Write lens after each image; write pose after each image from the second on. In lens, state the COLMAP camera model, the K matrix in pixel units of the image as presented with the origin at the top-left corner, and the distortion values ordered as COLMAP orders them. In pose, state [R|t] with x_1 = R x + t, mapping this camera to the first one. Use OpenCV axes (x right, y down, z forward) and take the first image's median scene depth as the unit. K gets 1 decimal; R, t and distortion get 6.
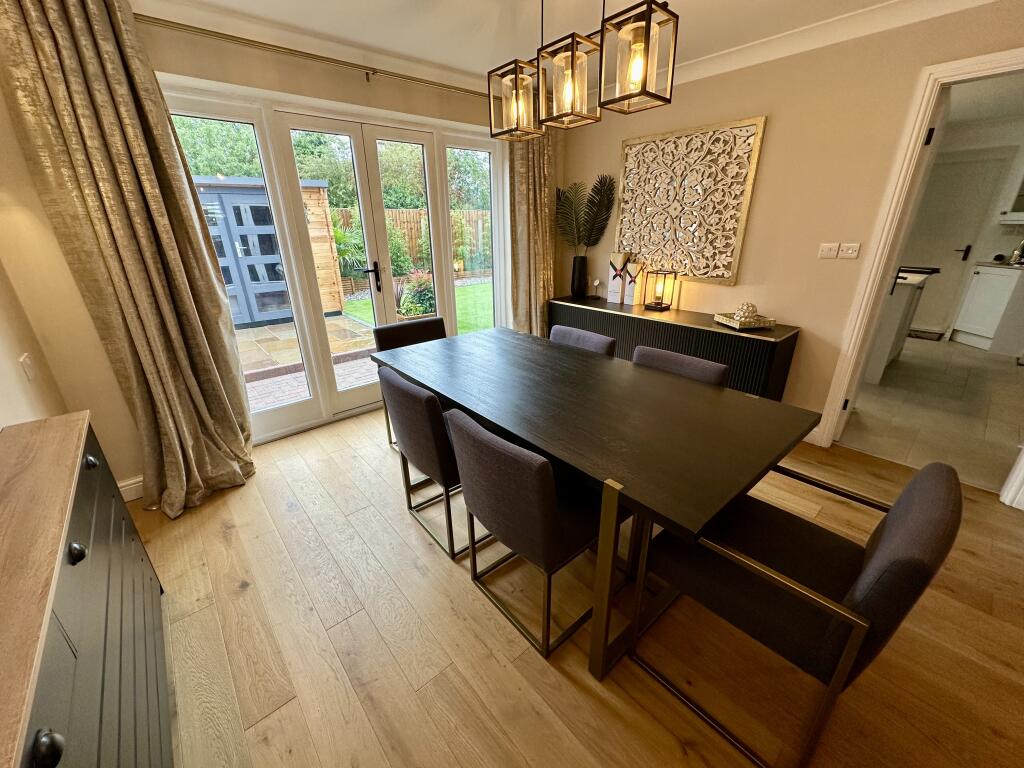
lens RADIAL K [[407.7, 0, 510.6], [0, 407.7, 384.9], [0, 0, 1]] dist [-0.001453, 0.000296]
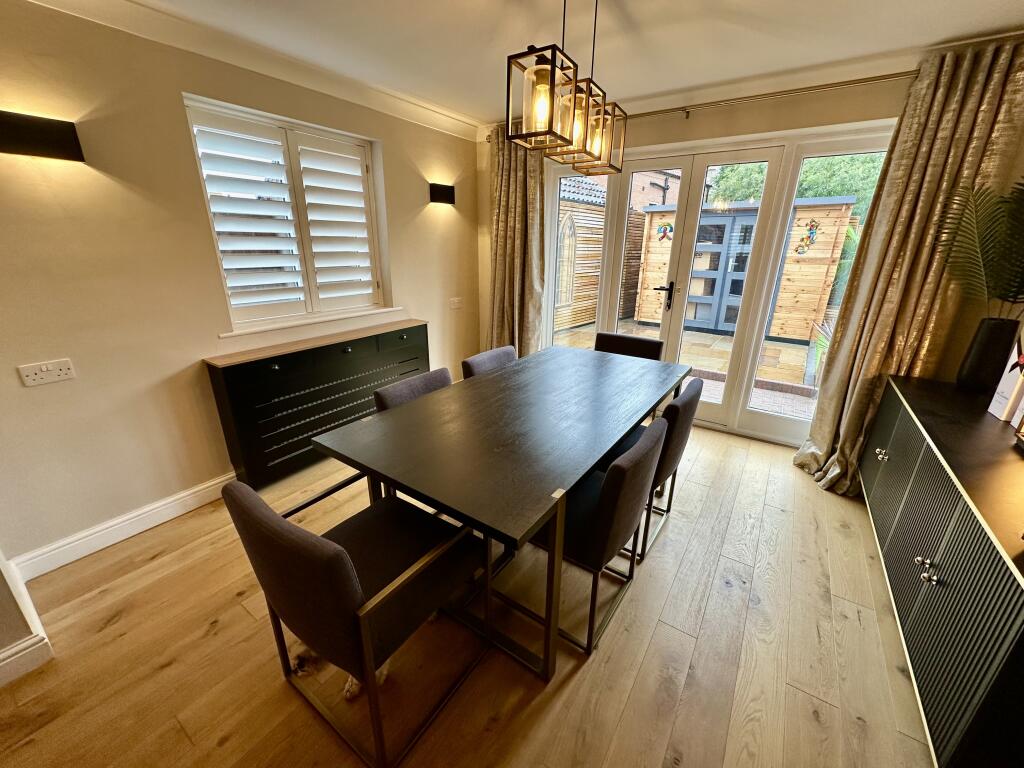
lens RADIAL K [[407.7, 0, 510.6], [0, 407.7, 384.9], [0, 0, 1]] dist [-0.001453, 0.000296]
pose [[0.253811, 0.335697, -0.907131, 0.623343], [-0.367400, 0.901013, 0.230636, -0.152163], [0.894761, 0.274742, 0.352022, 0.327781]]
